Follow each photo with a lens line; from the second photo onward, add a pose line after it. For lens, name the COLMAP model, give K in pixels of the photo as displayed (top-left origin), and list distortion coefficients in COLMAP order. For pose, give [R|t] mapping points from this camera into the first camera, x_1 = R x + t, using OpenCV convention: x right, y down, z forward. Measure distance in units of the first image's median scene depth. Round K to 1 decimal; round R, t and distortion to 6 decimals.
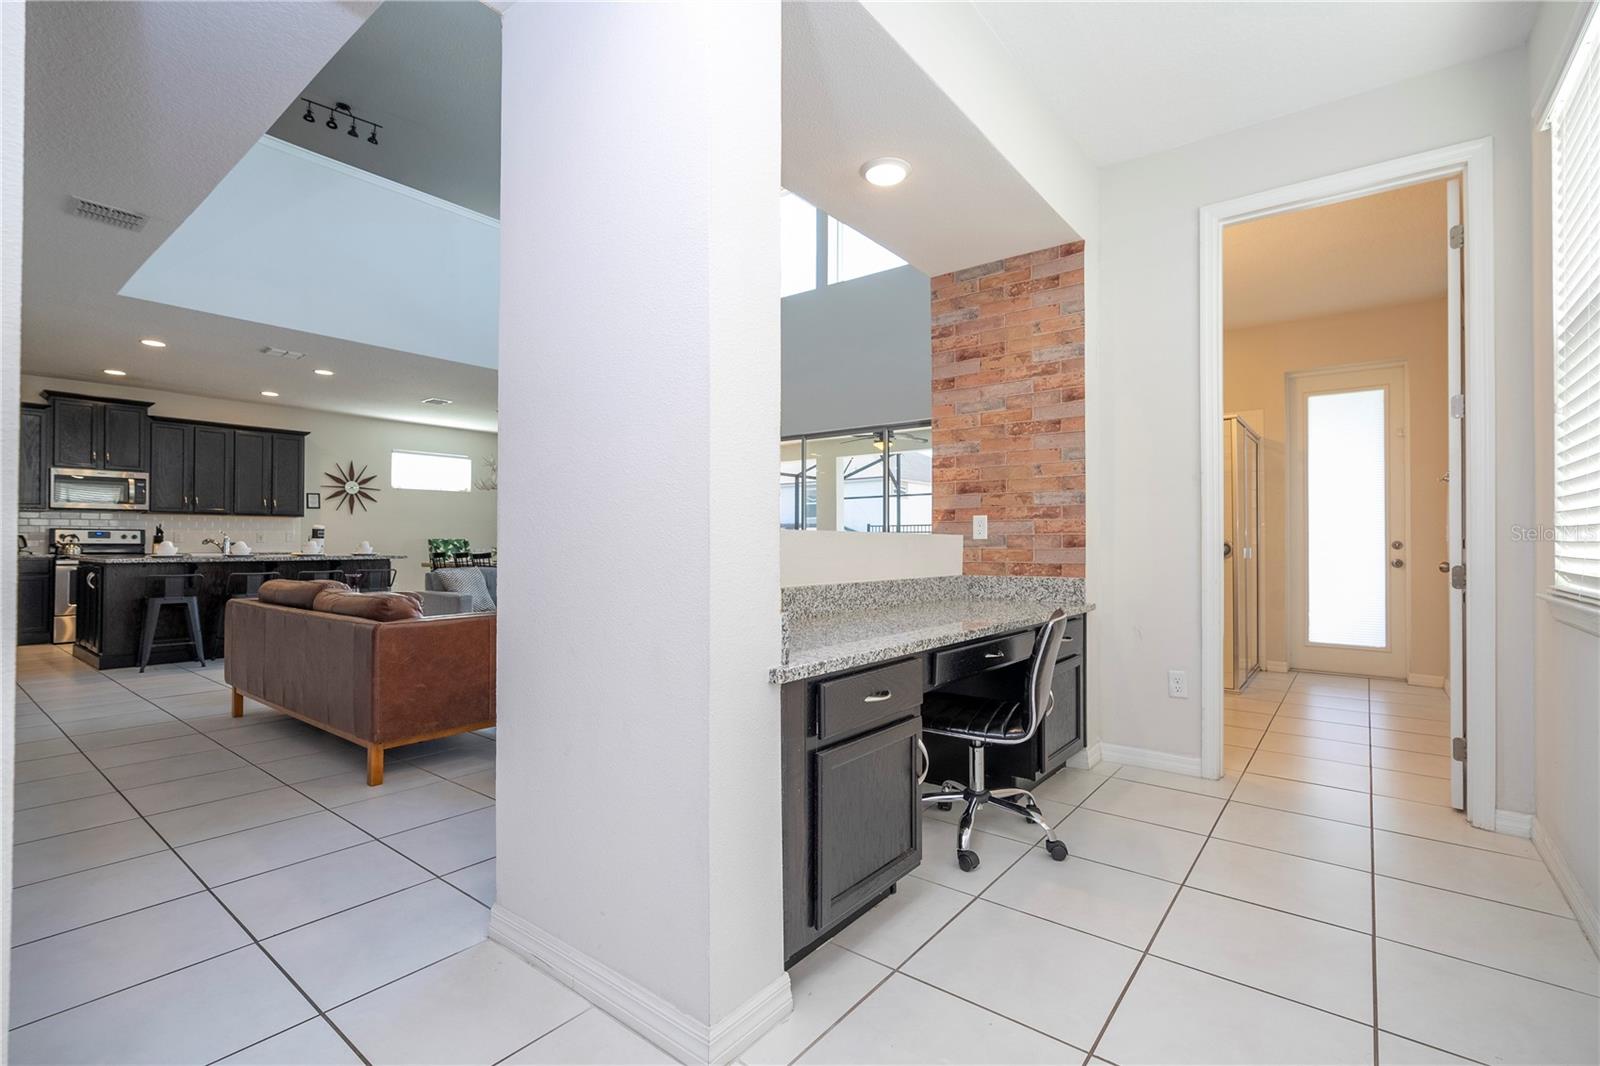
lens RADIAL K [[725.4, 0, 800.0], [0, 725.4, 533.0], [0, 0, 1]] dist [-0.000341, -0.000080]
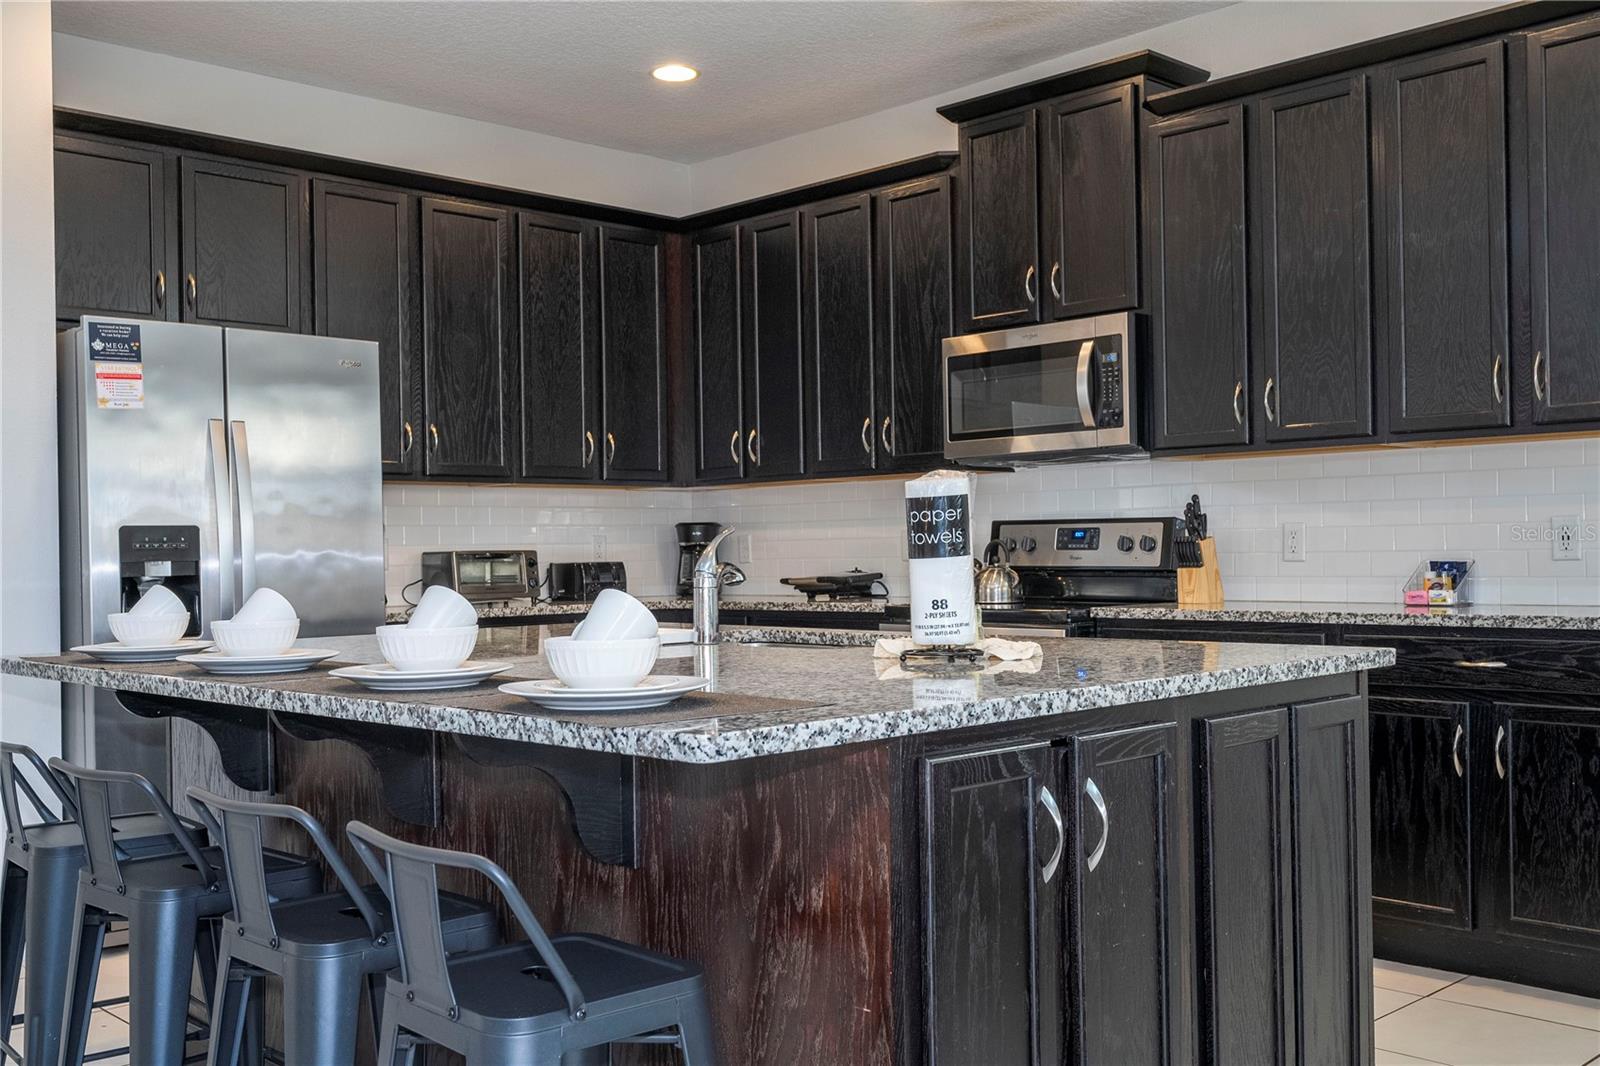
lens RADIAL K [[1576.3, 0, 800.0], [0, 1576.3, 533.0], [0, 0, 1]] dist [0.007677, 0.006811]
pose [[-0.136335, -0.016152, -0.990531, -0.285402], [0.025697, 0.999473, -0.019834, 0.010018], [0.990329, -0.028158, -0.135848, 0.958111]]
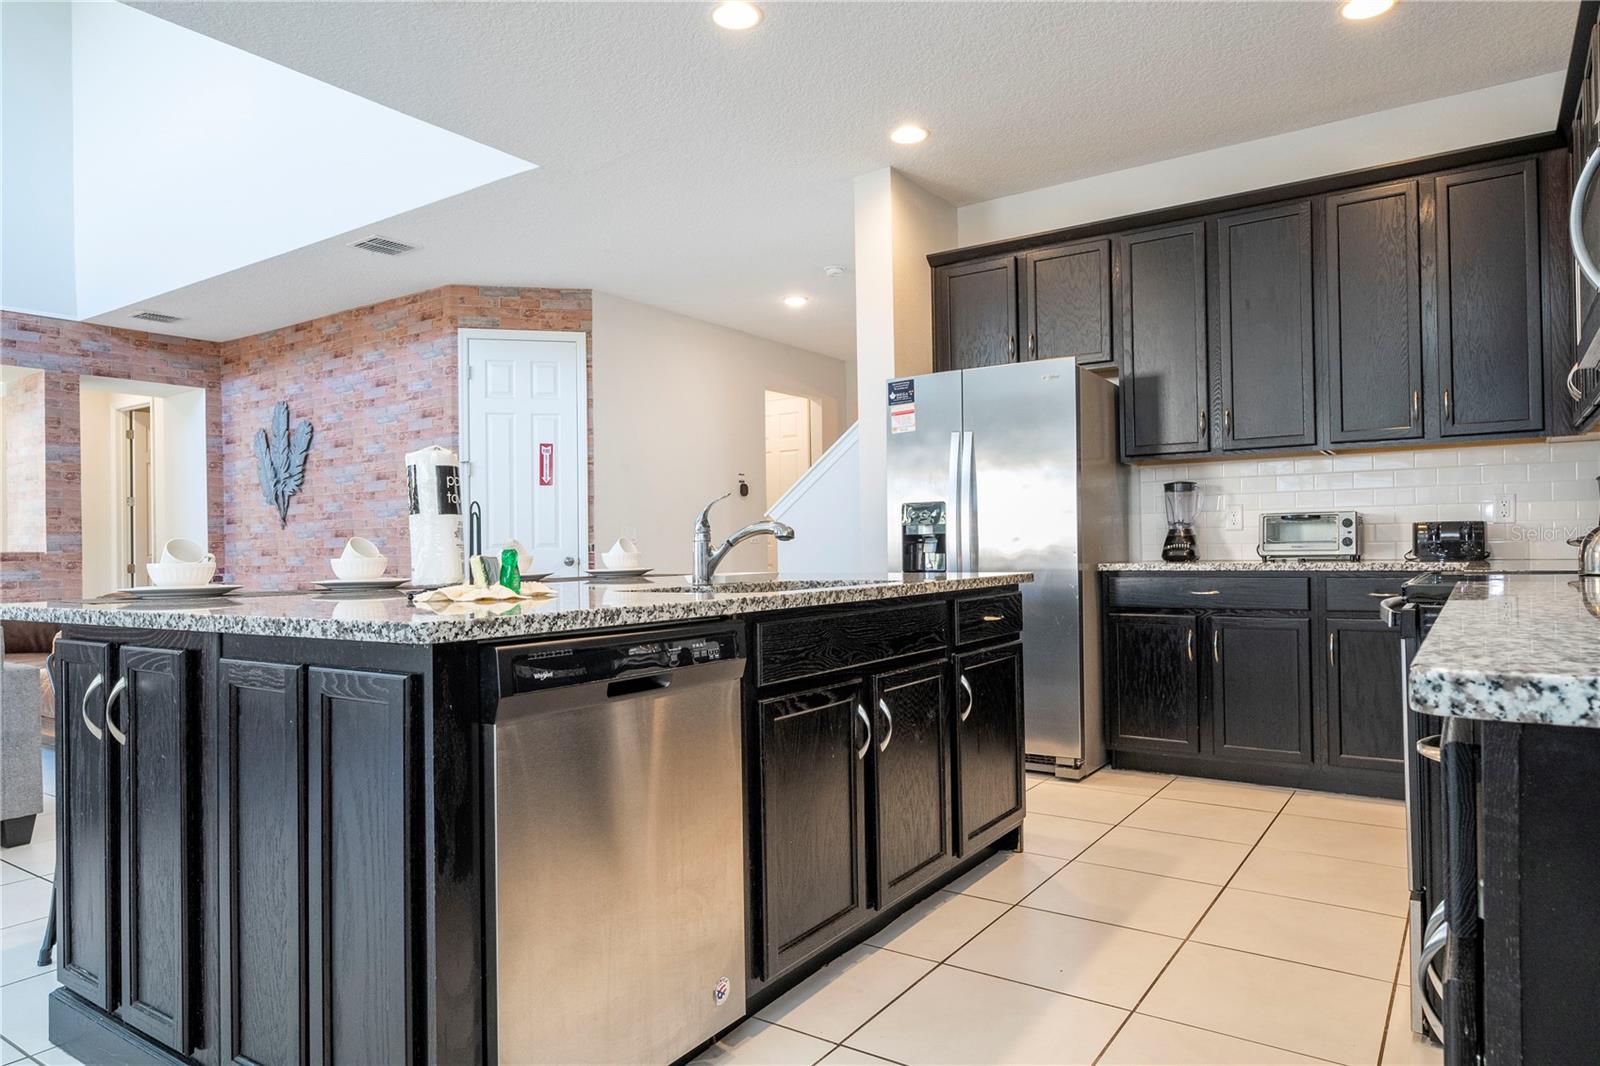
lens RADIAL K [[978.1, 0, 800.0], [0, 978.1, 533.0], [0, 0, 1]] dist [0.037201, 0.000408]
pose [[-0.998099, 0.010116, -0.060791, -1.295872], [0.011568, 0.999655, -0.023583, 0.036945], [0.060531, -0.024242, -0.997872, 1.575305]]
